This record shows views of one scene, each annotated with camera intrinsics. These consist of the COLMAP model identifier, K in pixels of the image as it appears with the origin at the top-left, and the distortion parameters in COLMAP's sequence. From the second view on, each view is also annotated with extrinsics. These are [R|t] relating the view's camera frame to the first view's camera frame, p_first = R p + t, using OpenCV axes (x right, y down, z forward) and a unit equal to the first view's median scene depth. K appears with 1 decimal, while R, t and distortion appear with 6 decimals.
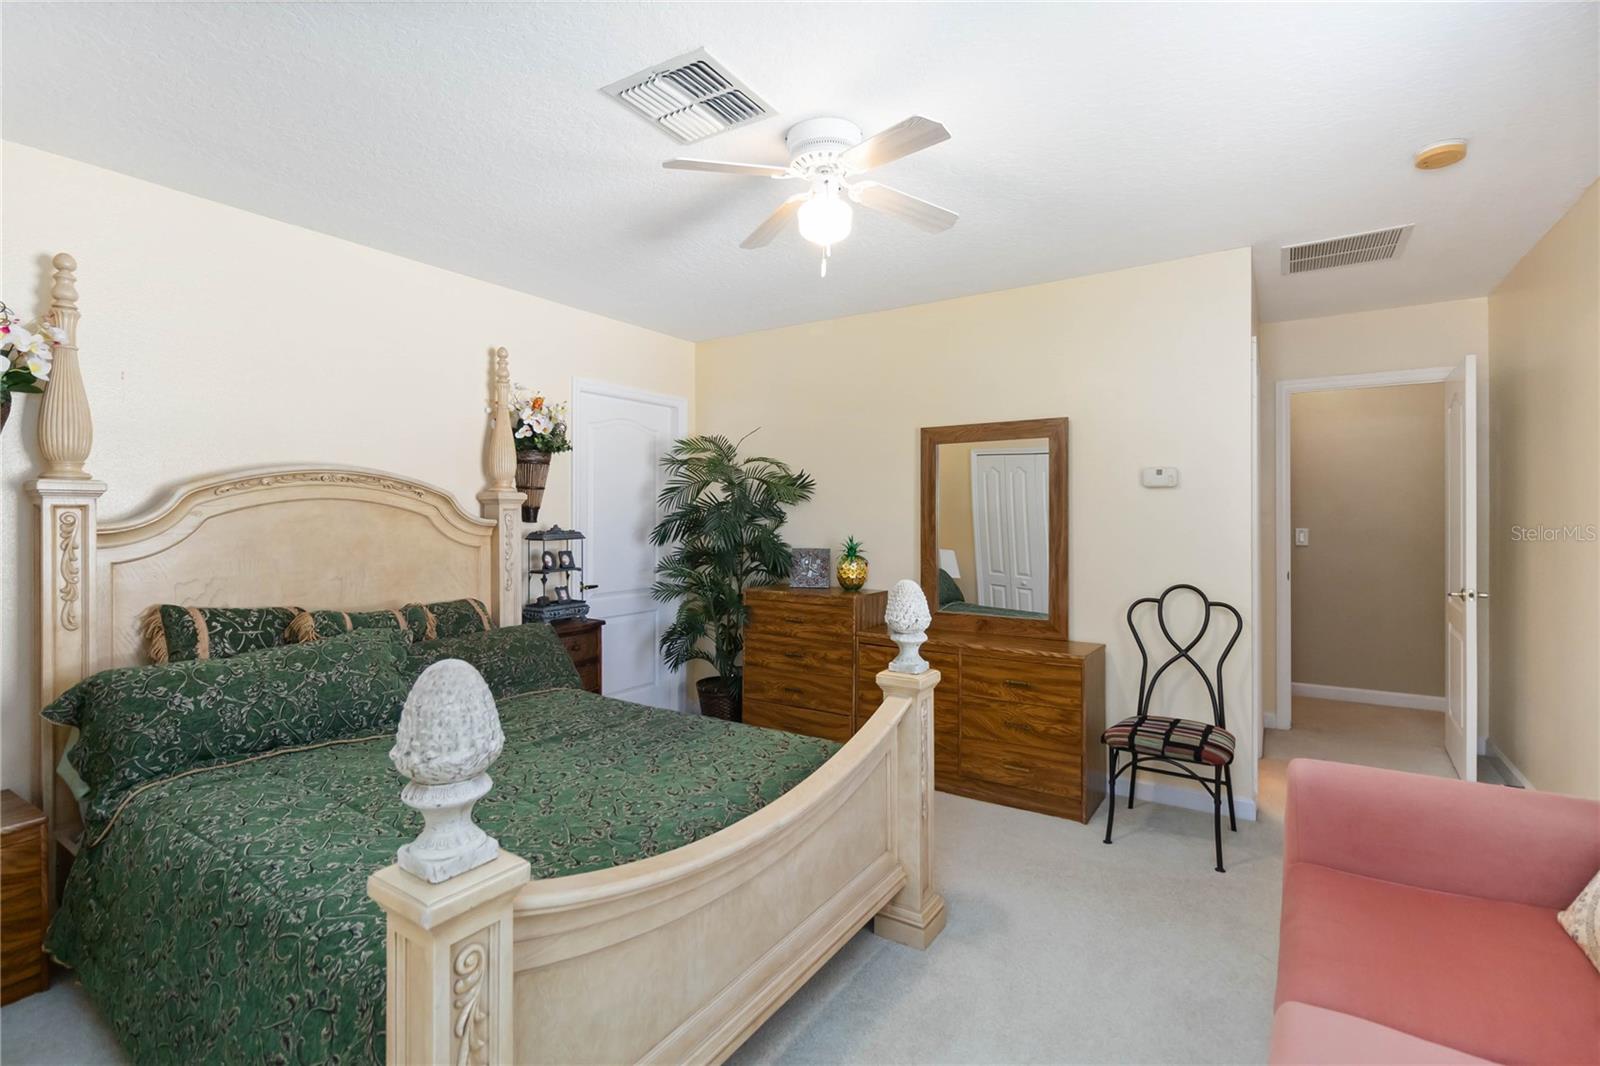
lens RADIAL K [[739.0, 0, 794.2], [0, 739.0, 519.0], [0, 0, 1]] dist [-0.001342, 0.001604]
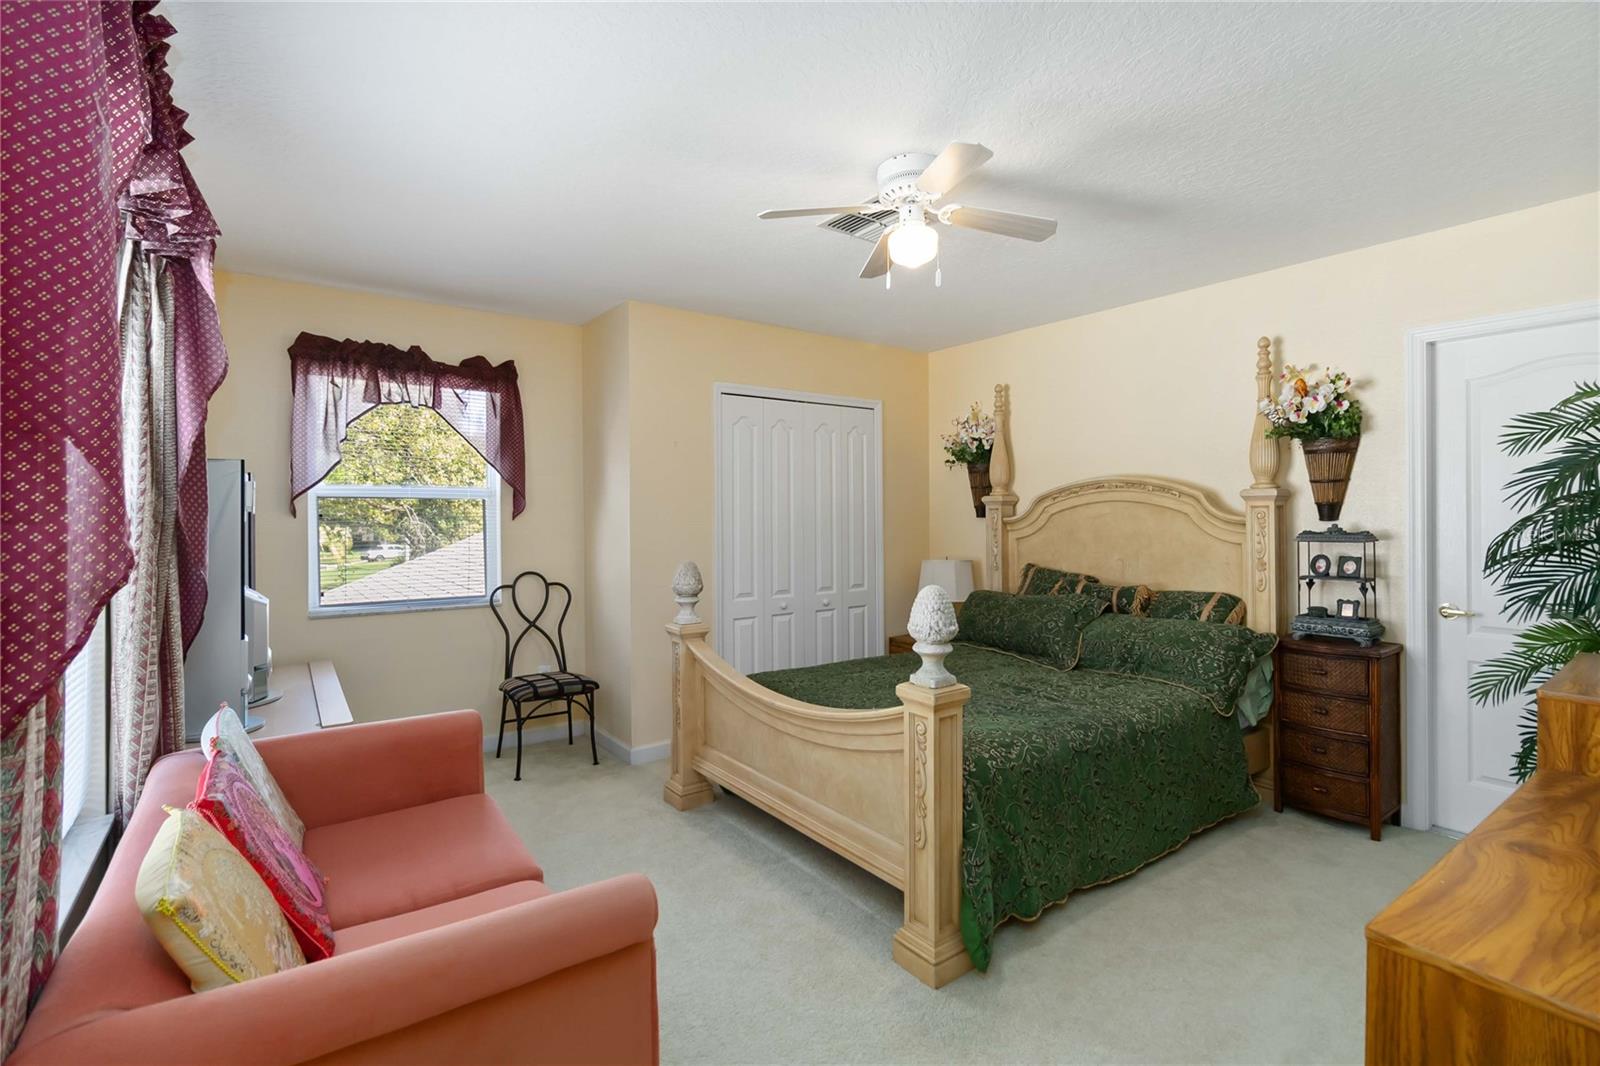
lens RADIAL K [[739.0, 0, 796.0], [0, 739.0, 523.2], [0, 0, 1]] dist [-0.001342, 0.001604]
pose [[-0.347918, 0.014536, -0.937412, 0.705925], [-0.000621, 0.999876, 0.015735, -0.005883], [0.937525, 0.006057, -0.347865, 0.760046]]
